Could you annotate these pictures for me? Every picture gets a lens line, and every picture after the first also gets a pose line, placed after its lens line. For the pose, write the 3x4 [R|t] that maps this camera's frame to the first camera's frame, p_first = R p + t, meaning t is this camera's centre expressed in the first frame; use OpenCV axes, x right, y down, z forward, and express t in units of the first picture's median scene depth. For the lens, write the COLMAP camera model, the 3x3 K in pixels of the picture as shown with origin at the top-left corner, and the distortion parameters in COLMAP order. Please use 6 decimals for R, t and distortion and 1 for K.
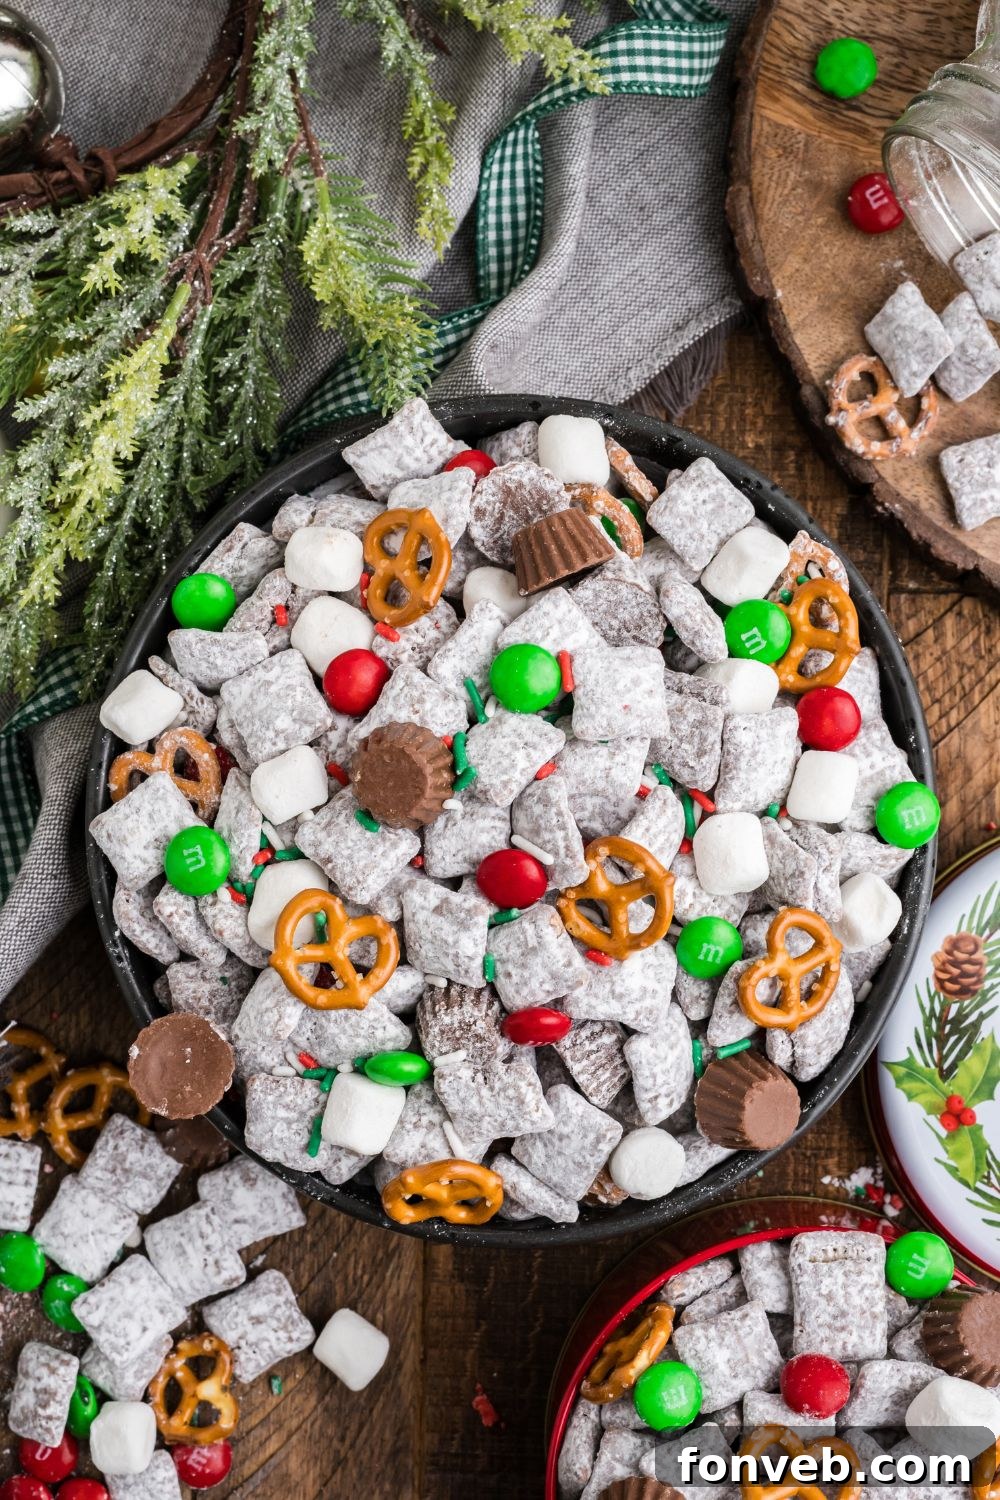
lens RADIAL K [[2536.6, 0, 497.5], [0, 2536.6, 813.6], [0, 0, 1]] dist [-0.079649, 0.060837]
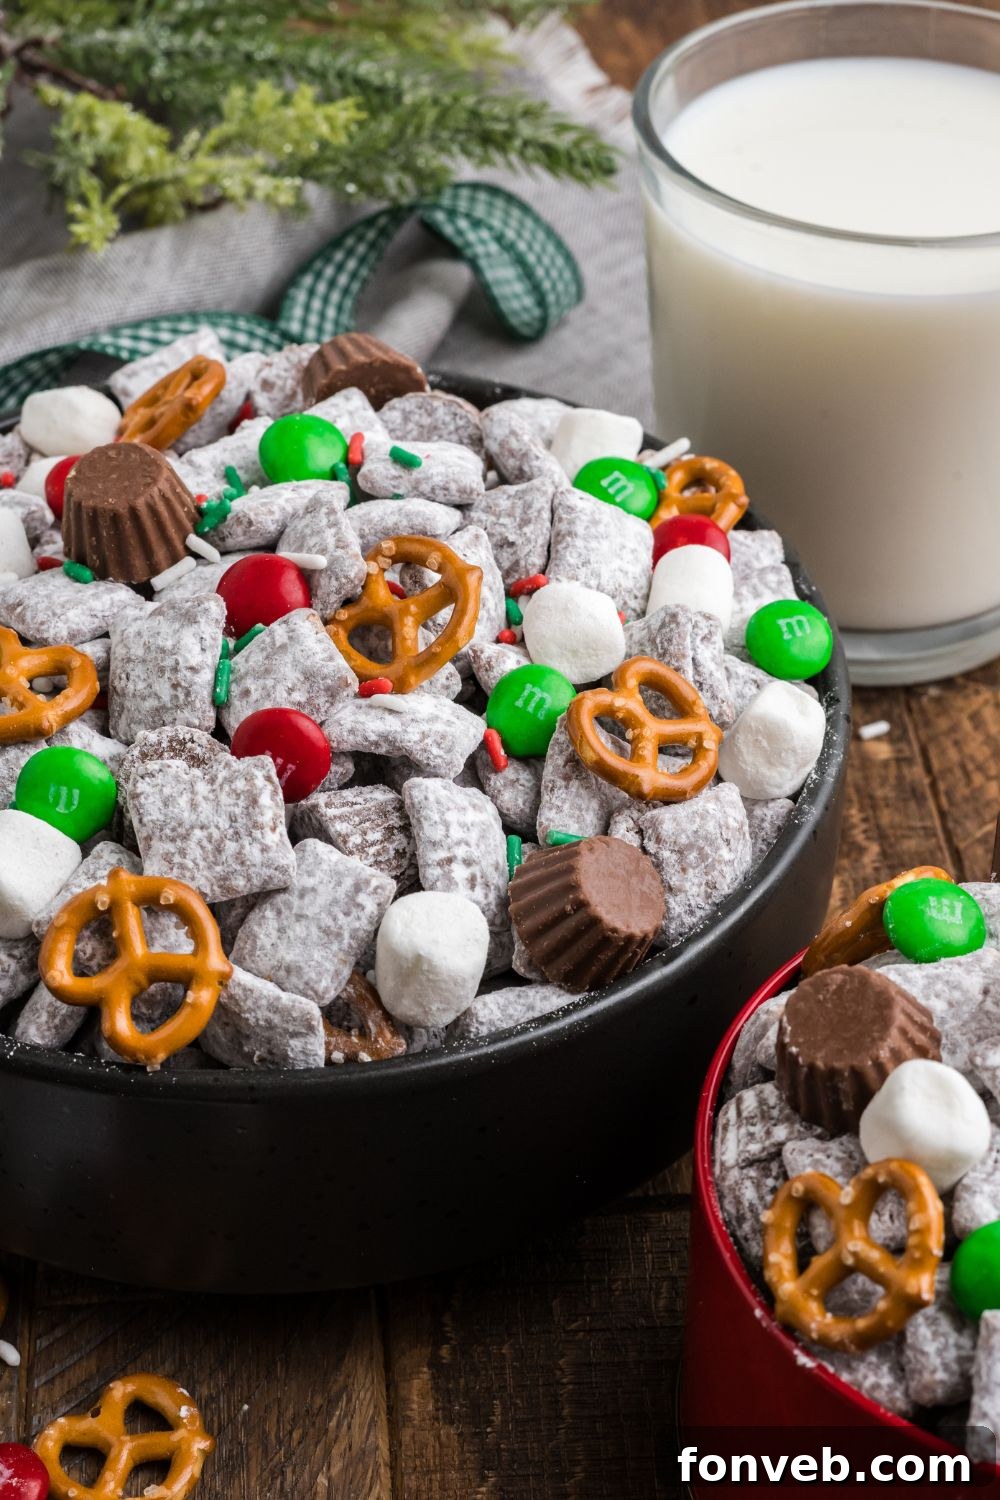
lens RADIAL K [[2931.2, 0, 554.8], [0, 2931.2, 794.9], [0, 0, 1]] dist [-0.126397, 0.358274]
pose [[0.999351, 0.034839, 0.009147, 0.082554], [-0.017444, 0.690296, -0.723317, 0.659857], [-0.031514, 0.722688, 0.690456, 0.440513]]
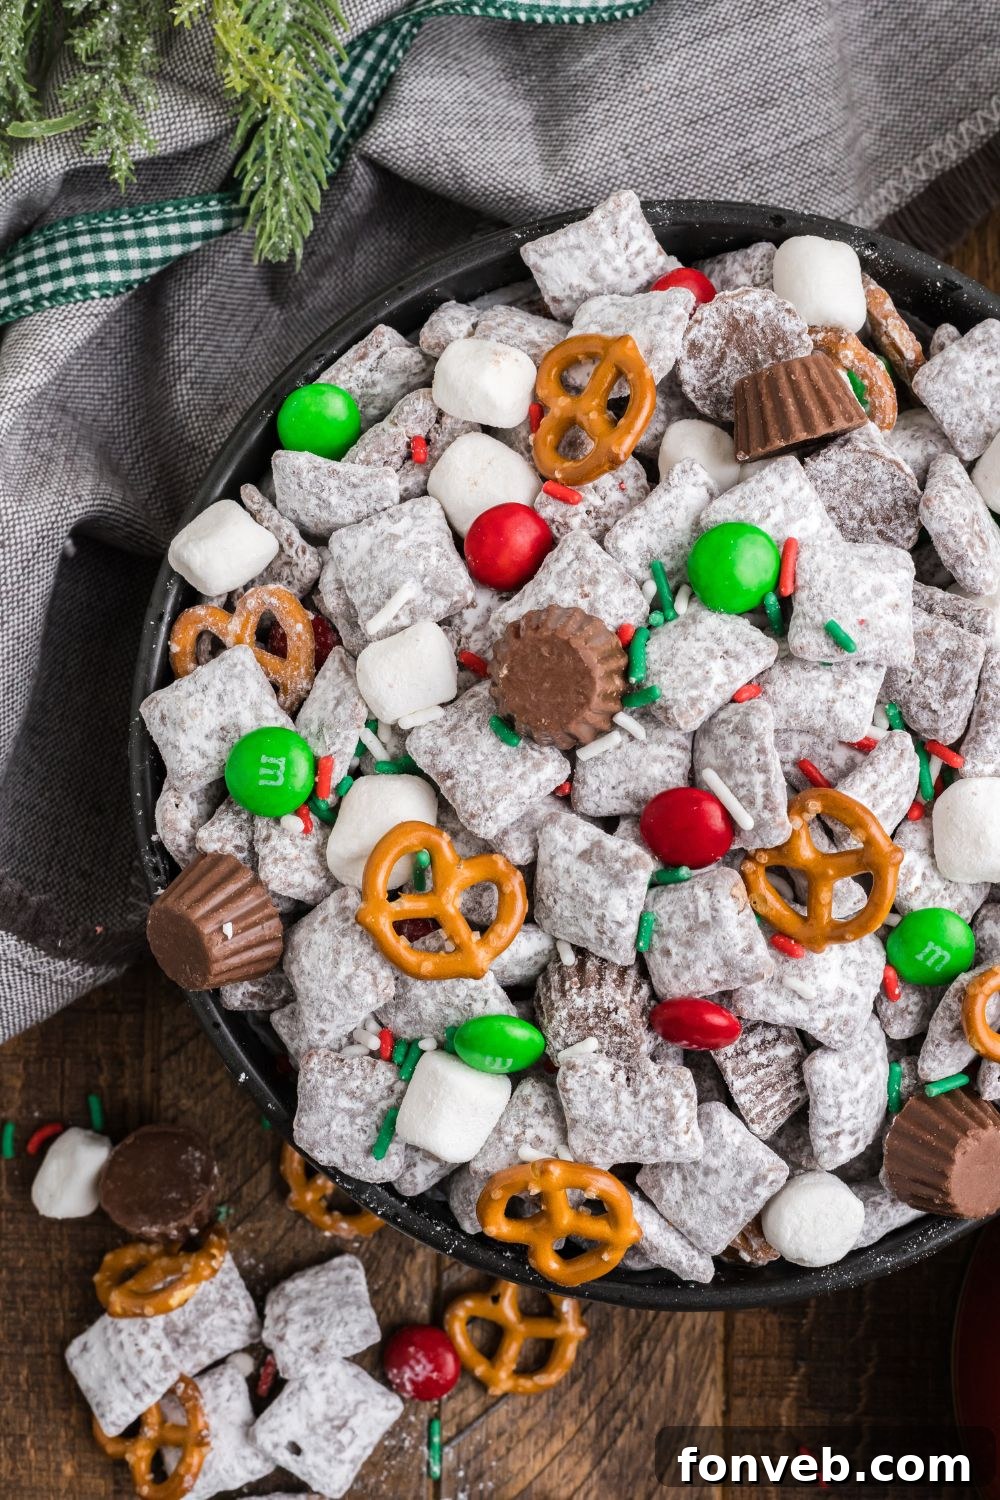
lens RADIAL K [[2697.9, 0, 538.5], [0, 2697.9, 751.5], [0, 0, 1]] dist [-0.049119, -0.077487]
pose [[0.992943, 0.118052, 0.011323, -0.048962], [-0.118069, 0.993005, 0.000860, 0.007209], [-0.011142, -0.002191, 0.999936, 0.186975]]
